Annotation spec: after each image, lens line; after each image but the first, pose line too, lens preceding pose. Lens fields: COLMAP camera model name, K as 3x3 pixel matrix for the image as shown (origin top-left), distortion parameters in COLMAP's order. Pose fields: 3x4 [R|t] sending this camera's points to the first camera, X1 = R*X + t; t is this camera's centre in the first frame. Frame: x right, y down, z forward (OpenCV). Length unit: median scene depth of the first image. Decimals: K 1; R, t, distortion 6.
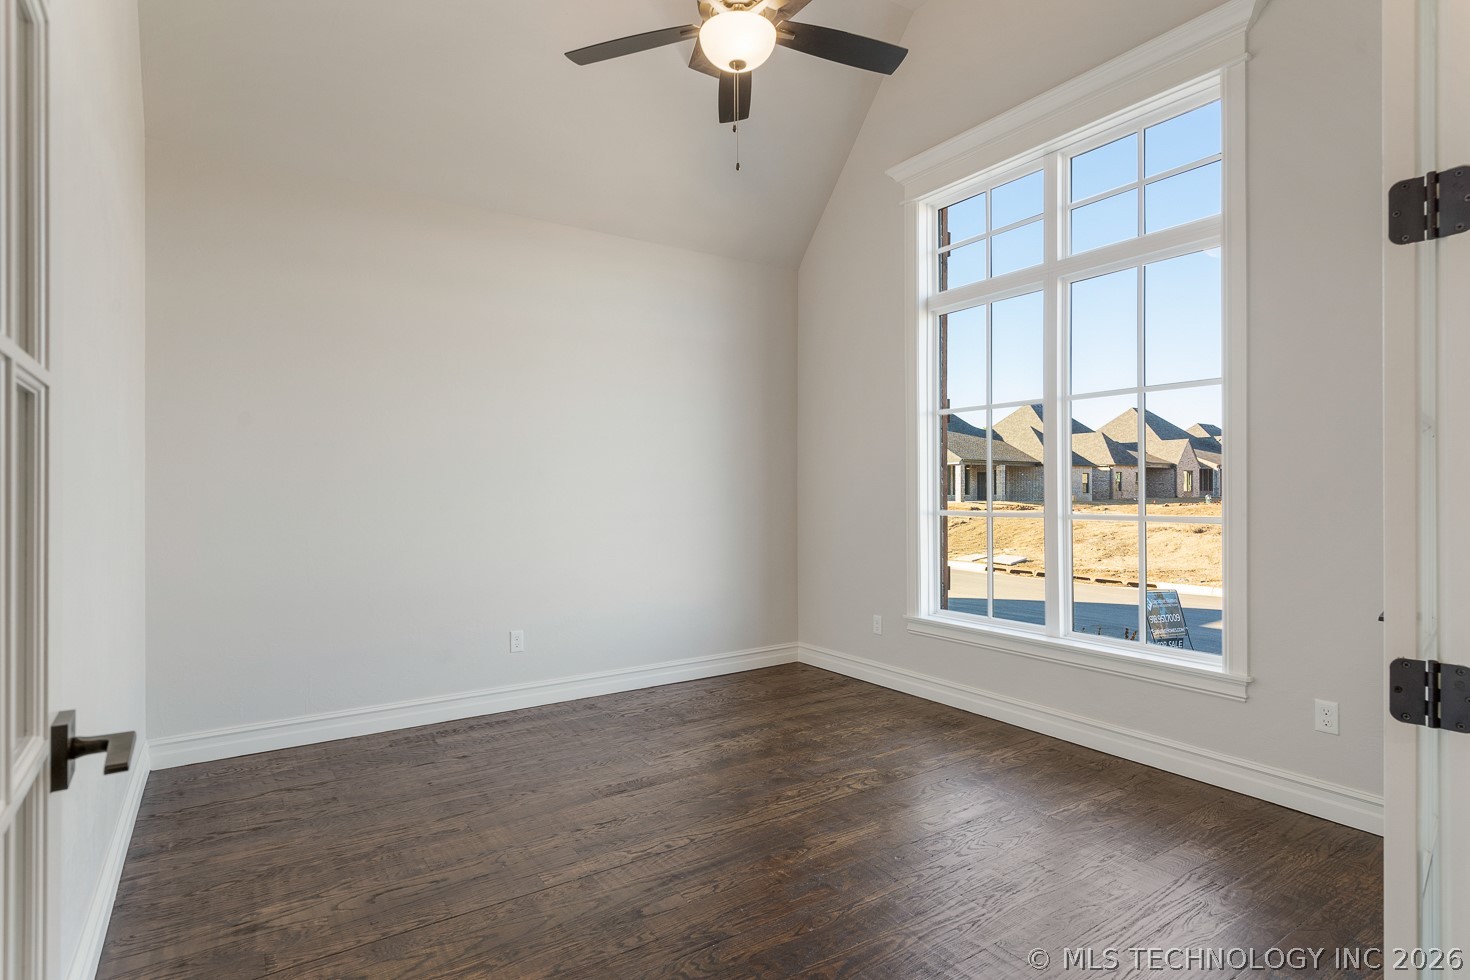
lens RADIAL K [[763.1, 0, 734.7], [0, 763.1, 490.3], [0, 0, 1]] dist [-0.004430, 0.001497]
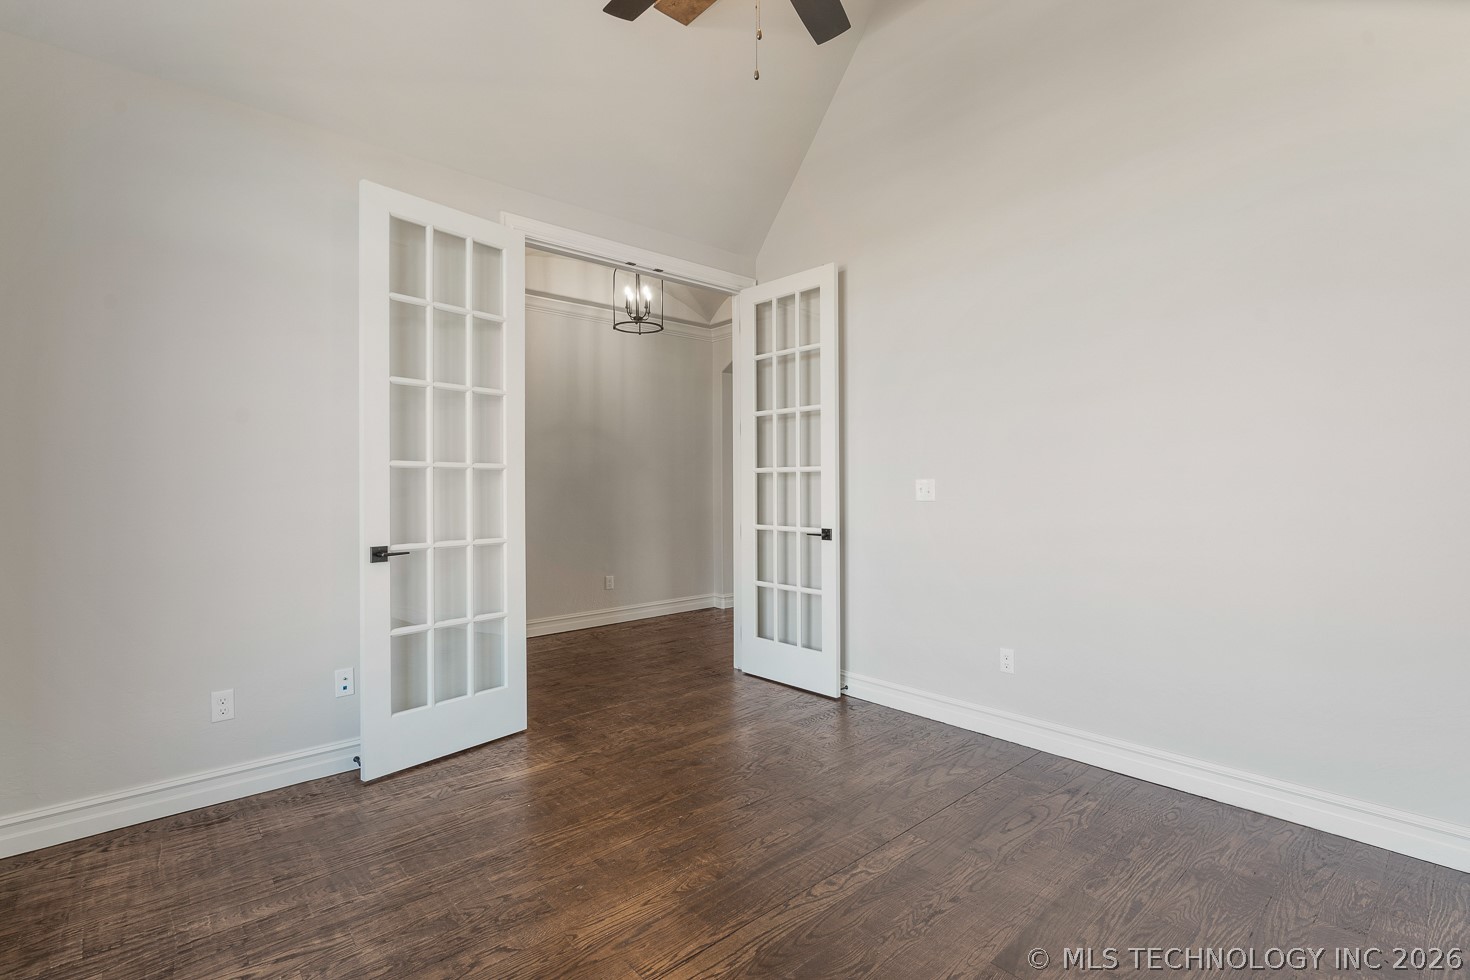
lens RADIAL K [[682.4, 0, 736.3], [0, 682.4, 487.3], [0, 0, 1]] dist [-0.001018, 0.001199]
pose [[-0.991535, 0.007572, -0.129622, 0.132466], [0.007597, 0.999971, 0.000299, -0.001057], [0.129621, -0.000688, -0.991563, 1.894382]]
